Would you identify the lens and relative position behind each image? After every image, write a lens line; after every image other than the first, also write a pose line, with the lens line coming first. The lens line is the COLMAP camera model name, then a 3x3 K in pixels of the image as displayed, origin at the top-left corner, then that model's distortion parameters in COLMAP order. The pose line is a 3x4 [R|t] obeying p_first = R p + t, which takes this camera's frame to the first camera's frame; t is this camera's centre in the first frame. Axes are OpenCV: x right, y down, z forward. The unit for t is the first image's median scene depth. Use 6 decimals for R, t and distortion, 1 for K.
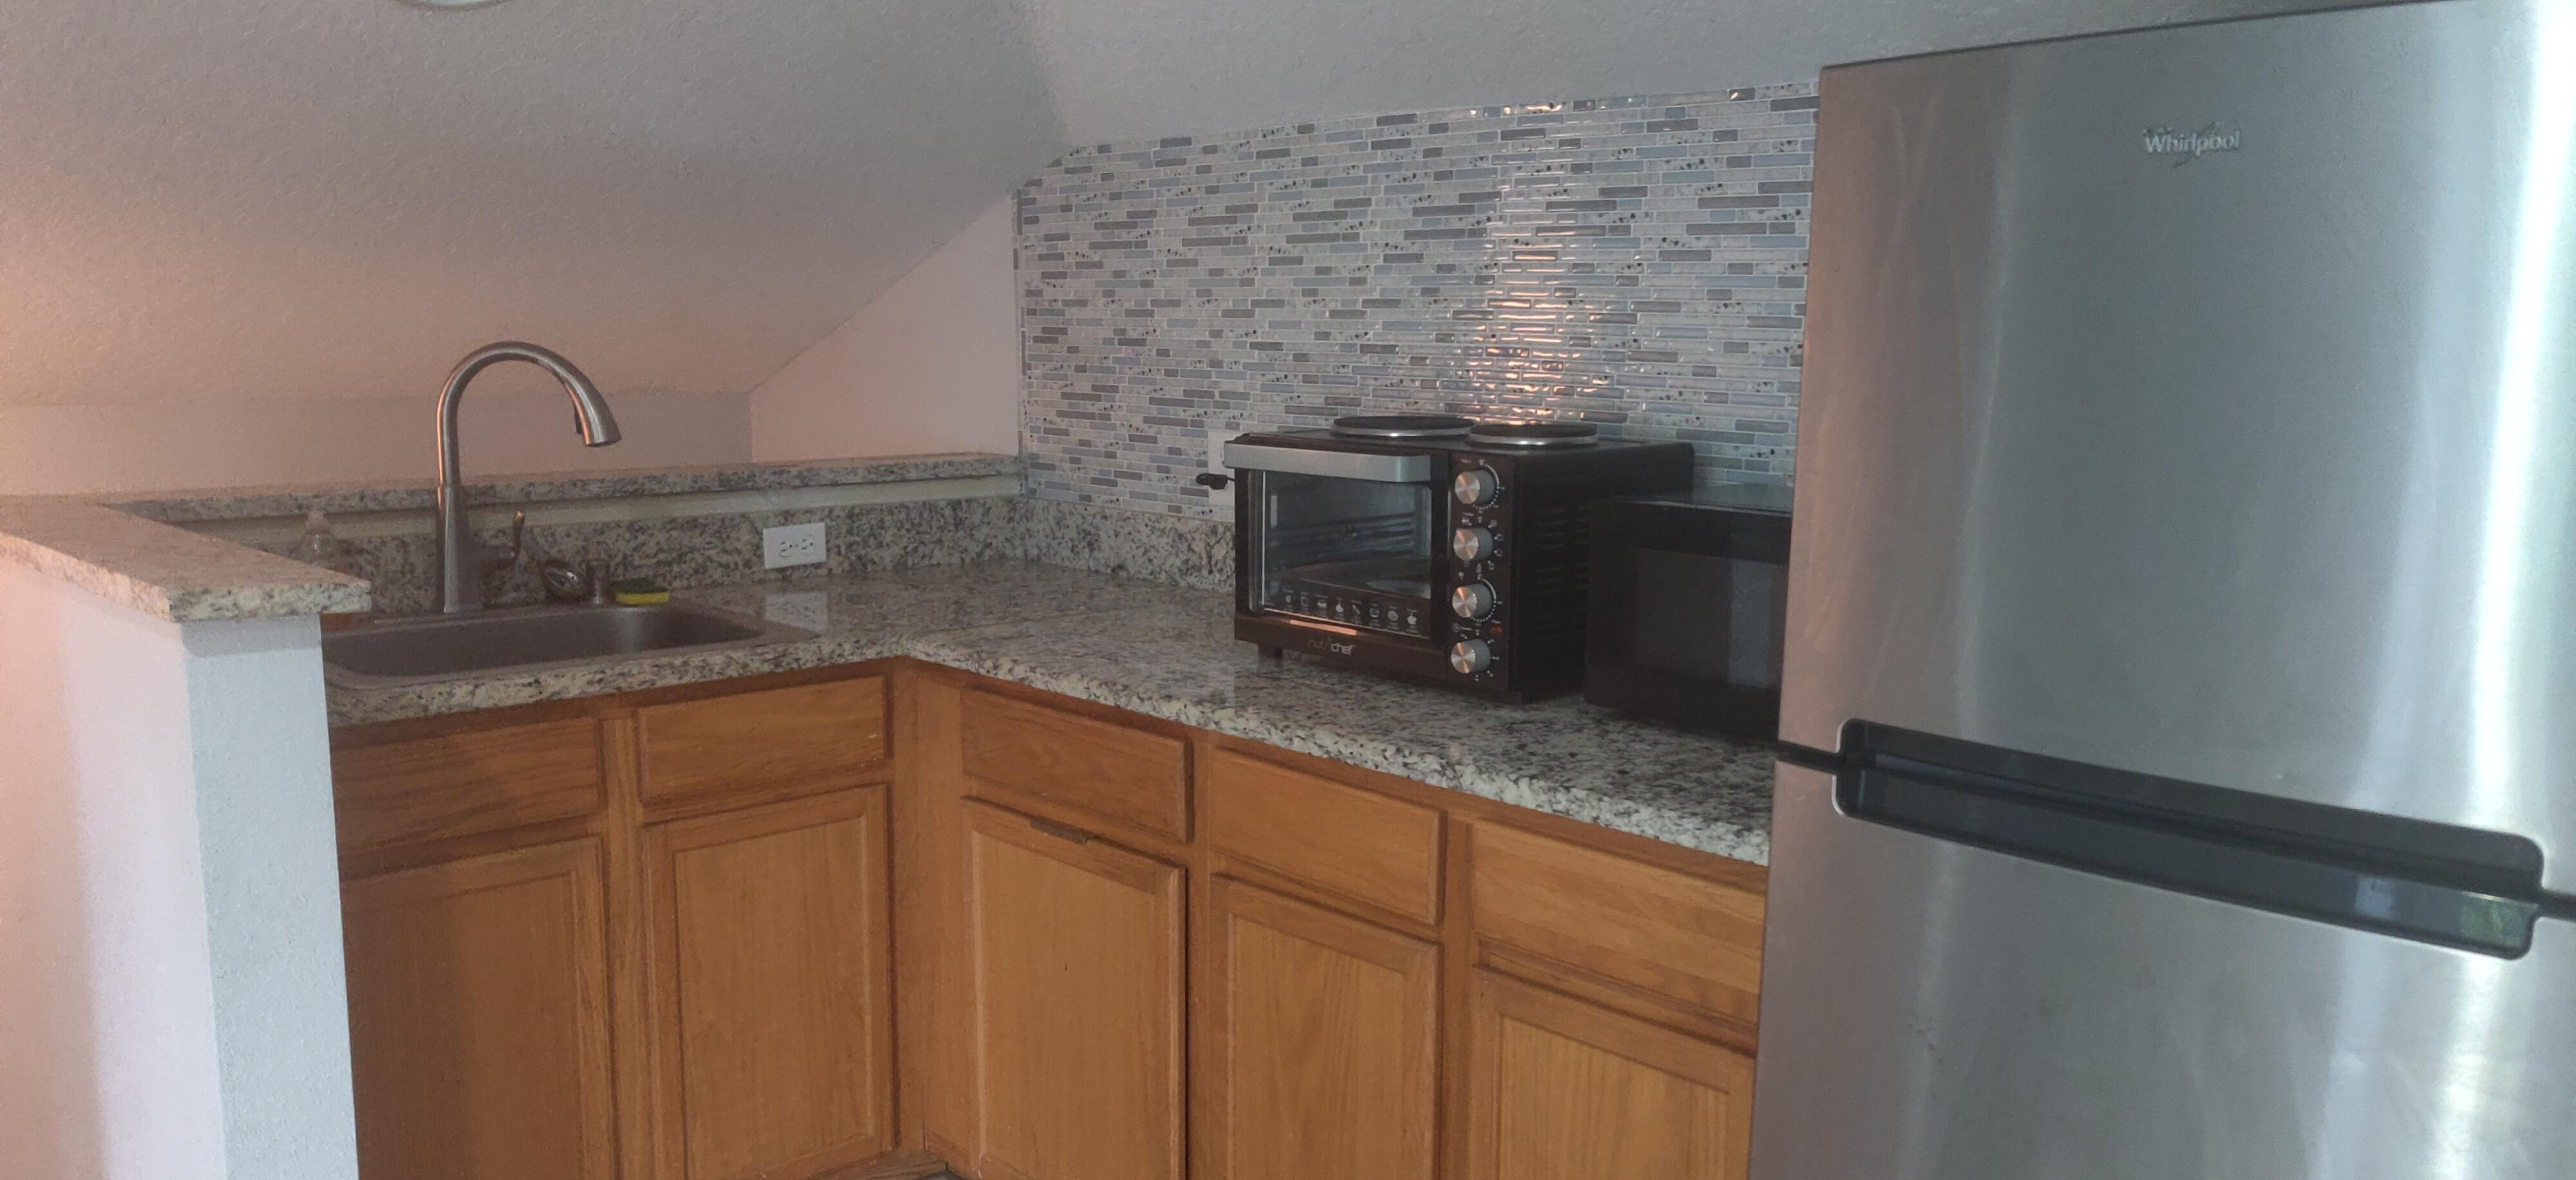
lens RADIAL K [[1939.6, 0, 1325.8], [0, 1939.6, 606.2], [0, 0, 1]] dist [0.078468, -0.000423]
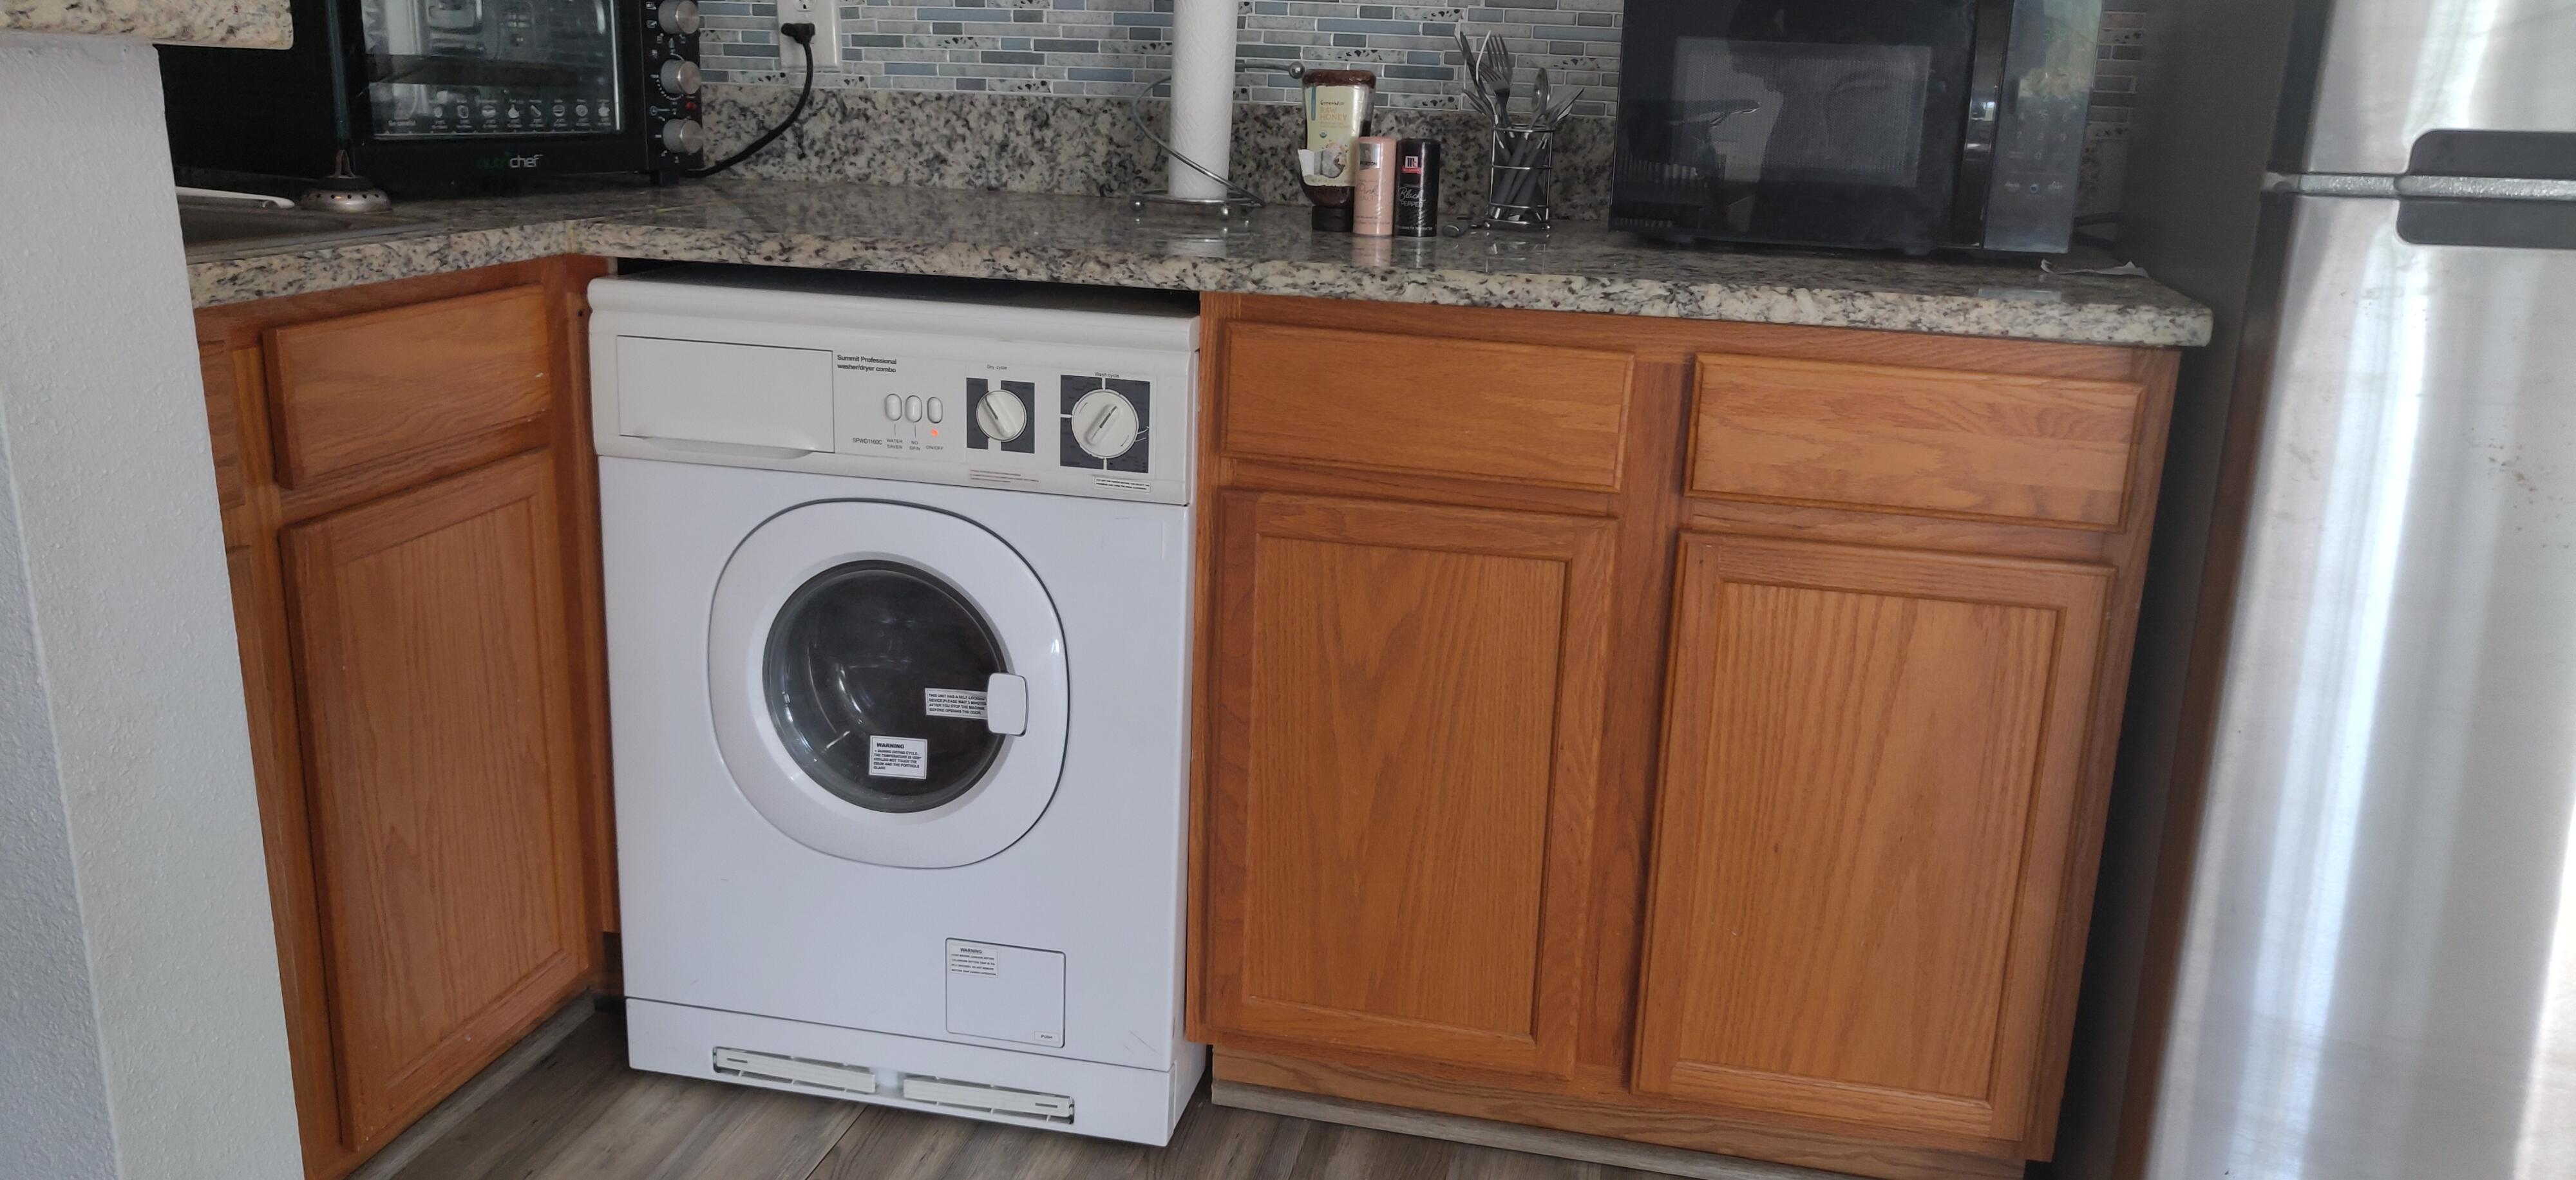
lens RADIAL K [[1920.1, 0, 1288.4], [0, 1920.1, 583.4], [0, 0, 1]] dist [-0.001506, -0.001040]
pose [[0.825947, -0.133933, 0.547607, -0.384949], [0.061396, 0.986961, 0.148787, 0.053990], [-0.560395, -0.089269, 0.823401, 0.302620]]
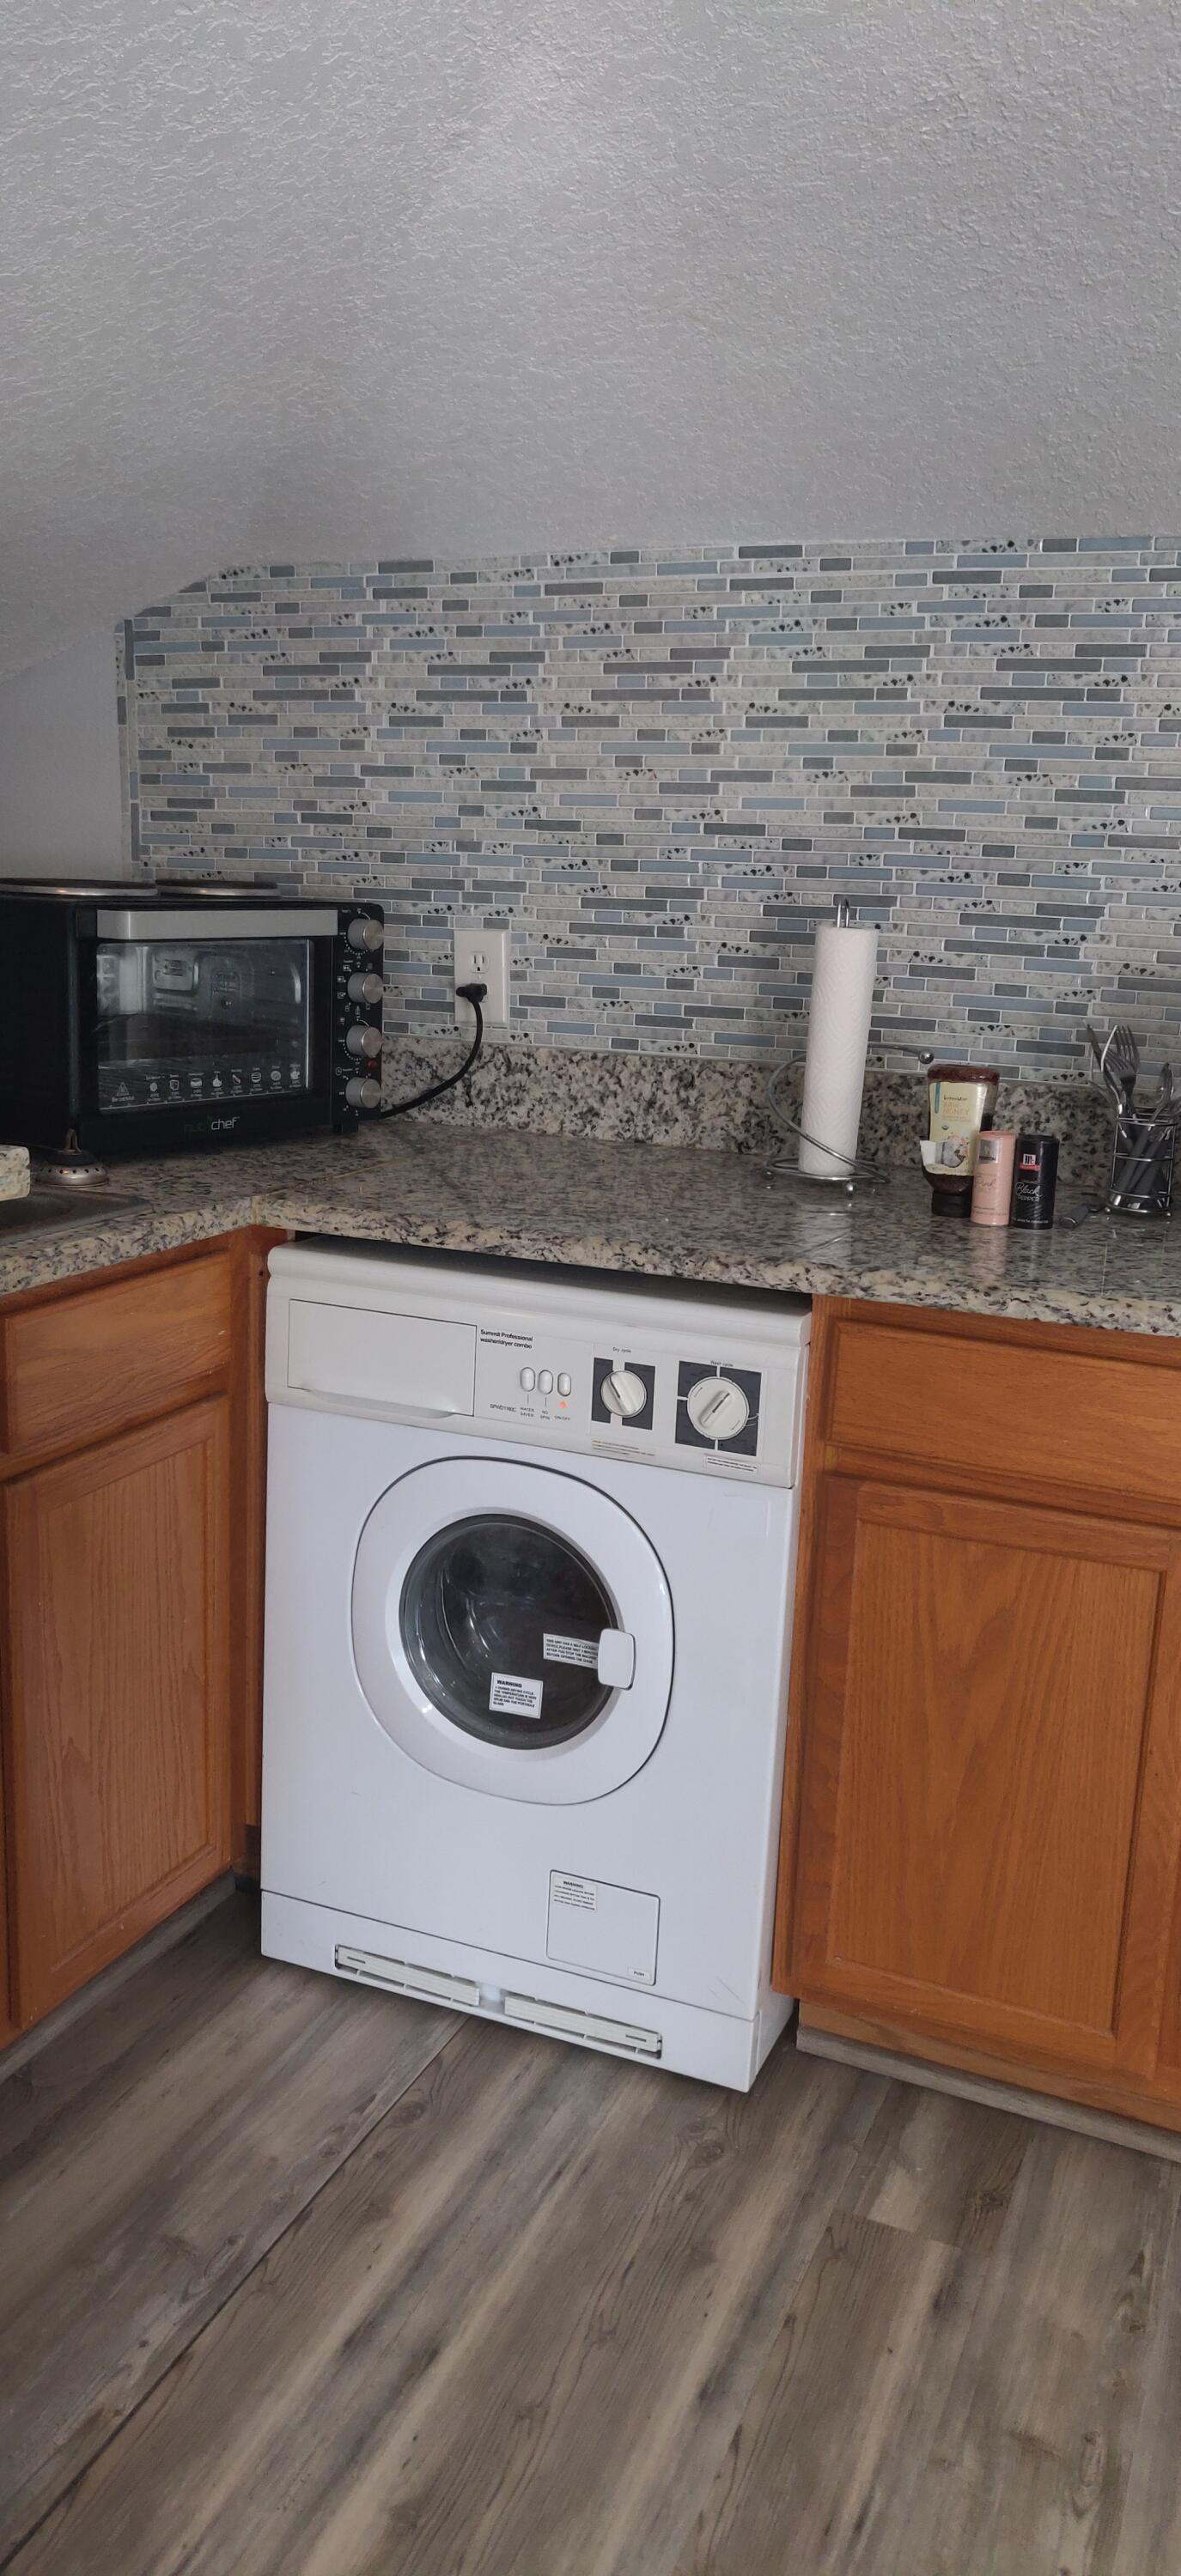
lens RADIAL K [[1911.6, 0, 594.4], [0, 1911.6, 1273.9], [0, 0, 1]] dist [0.028172, -0.144008]
pose [[0.919150, -0.062636, 0.388895, -0.380186], [0.033798, 0.996176, 0.080564, -0.010583], [-0.392454, -0.060907, 0.917753, 0.264581]]
